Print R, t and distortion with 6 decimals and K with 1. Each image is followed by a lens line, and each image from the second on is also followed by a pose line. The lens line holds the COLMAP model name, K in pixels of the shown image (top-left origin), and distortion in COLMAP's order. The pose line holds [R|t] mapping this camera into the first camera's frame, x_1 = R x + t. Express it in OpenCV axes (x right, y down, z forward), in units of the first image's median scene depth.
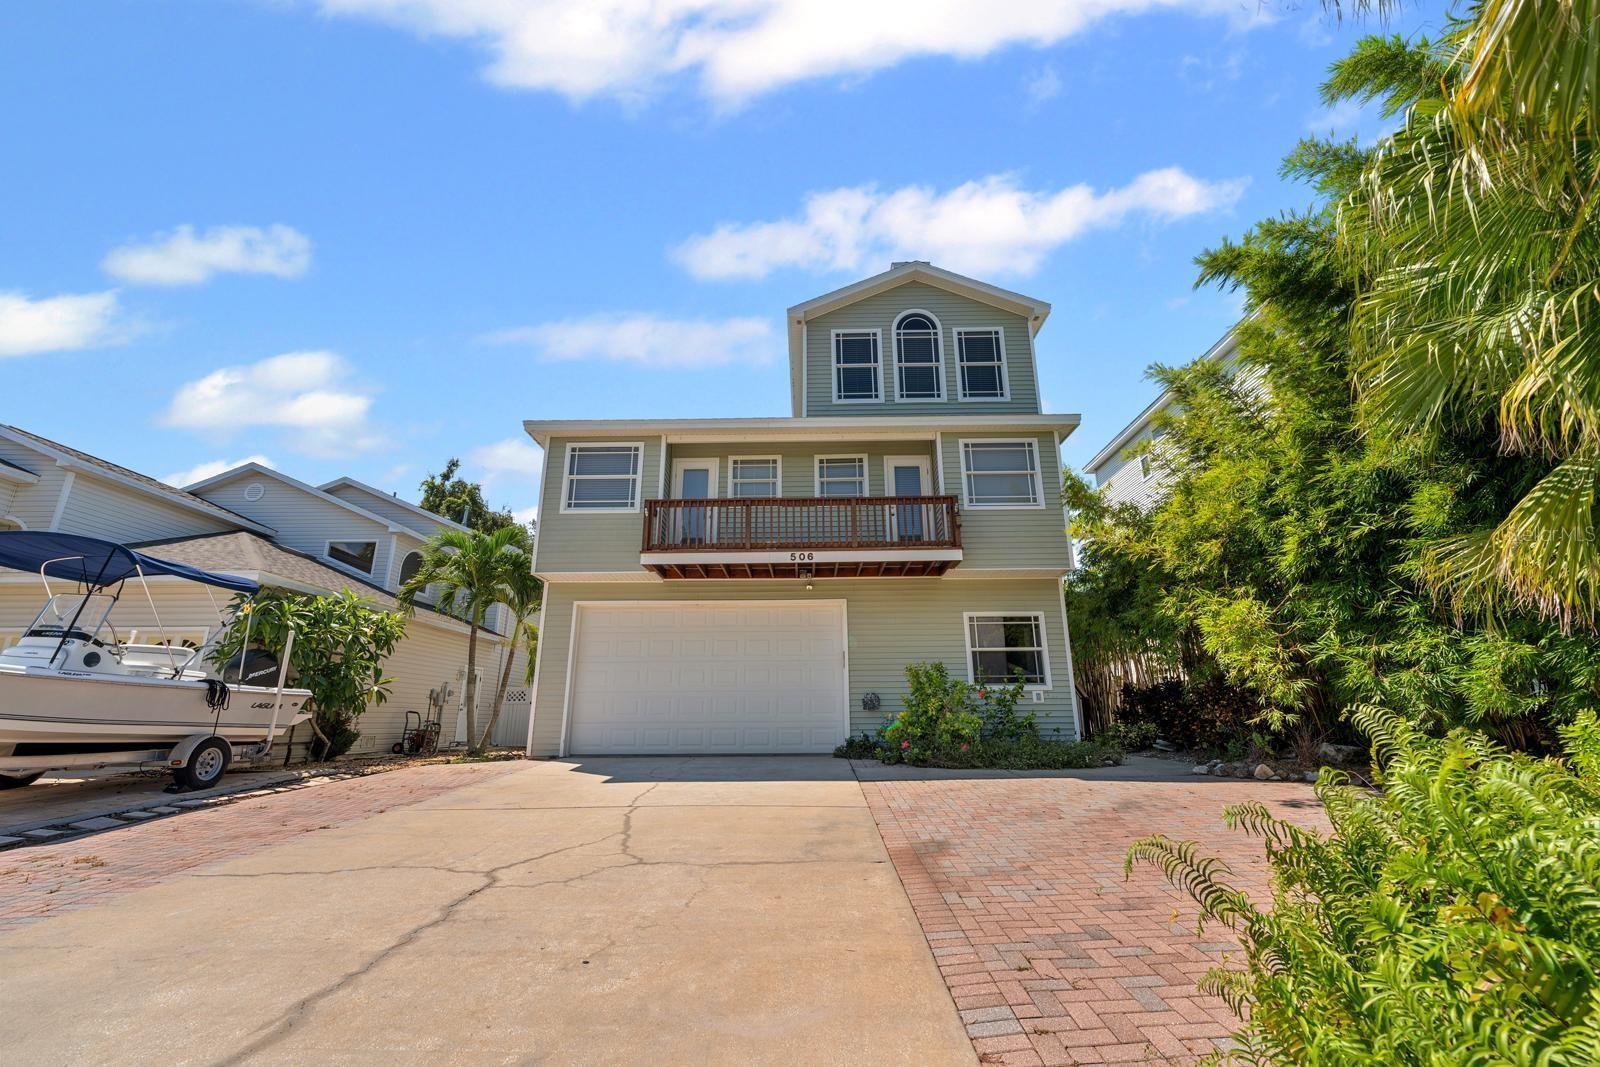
lens RADIAL K [[644.3, 0, 800.0], [0, 644.3, 533.5], [0, 0, 1]] dist [-0.000834, 0.000189]
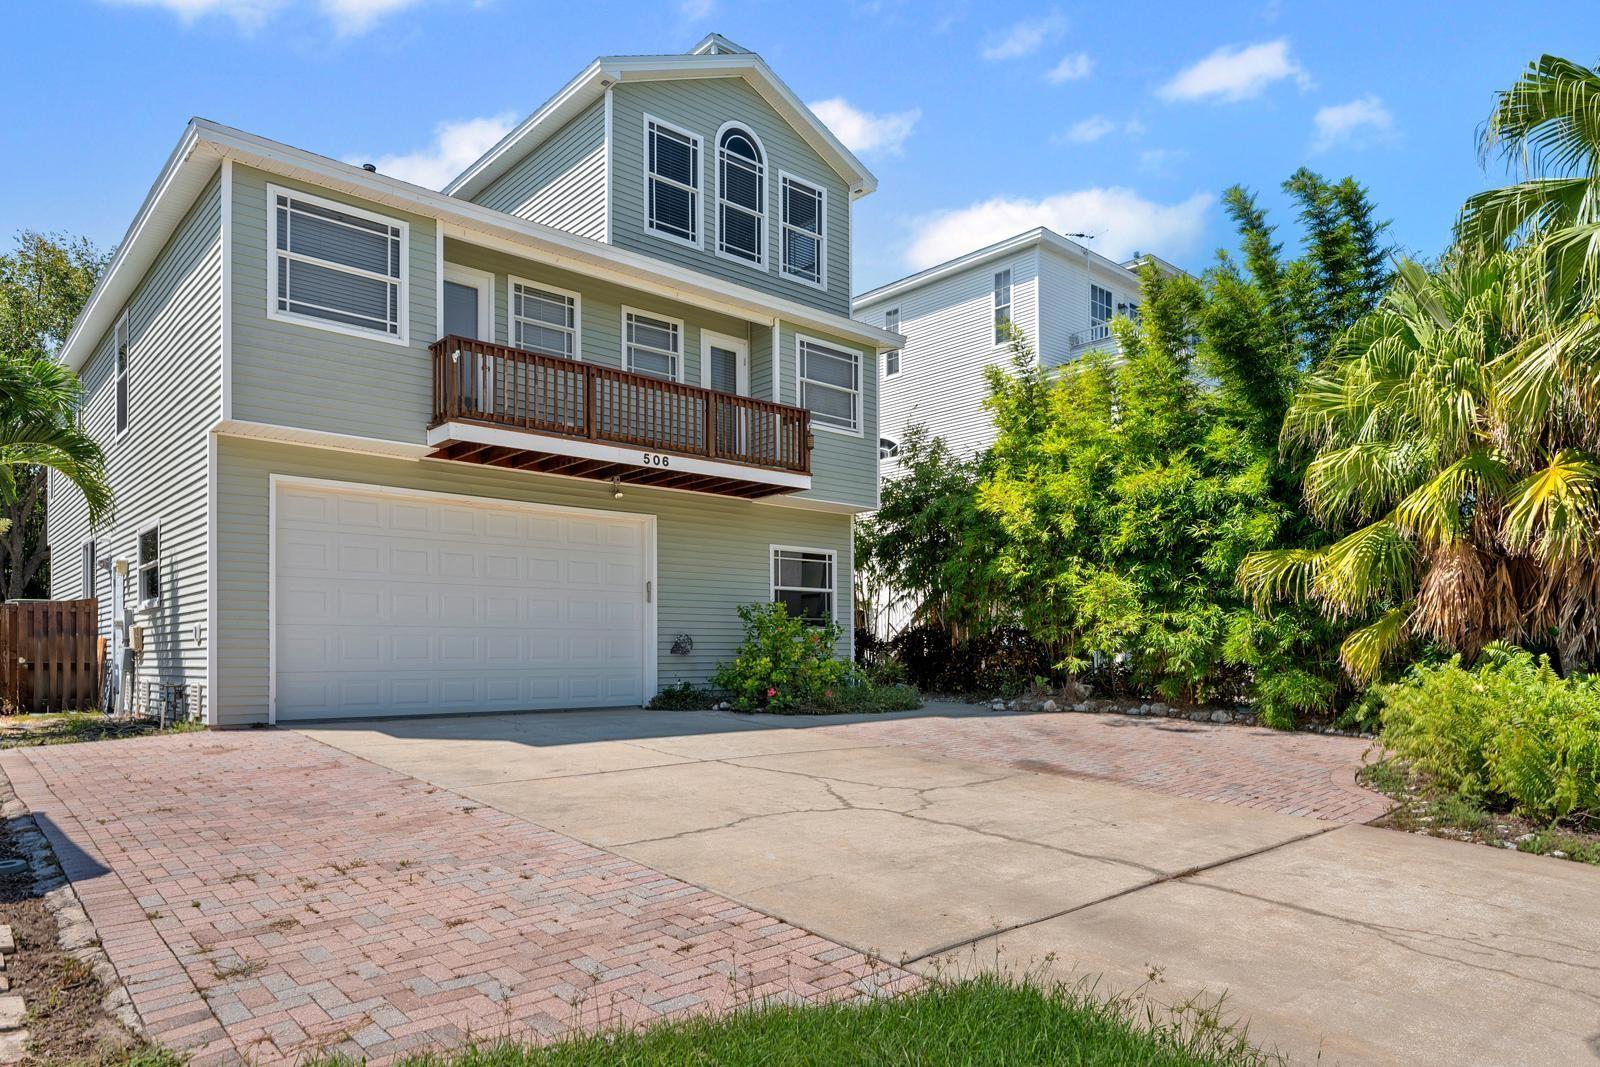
lens RADIAL K [[1021.1, 0, 804.2], [0, 1021.1, 652.1], [0, 0, 1]] dist [0.000674, -0.000257]
pose [[0.729114, 0.005139, 0.684373, -0.637702], [-0.188668, 0.962734, 0.193773, -0.011435], [-0.657873, -0.270402, 0.702912, -0.021253]]
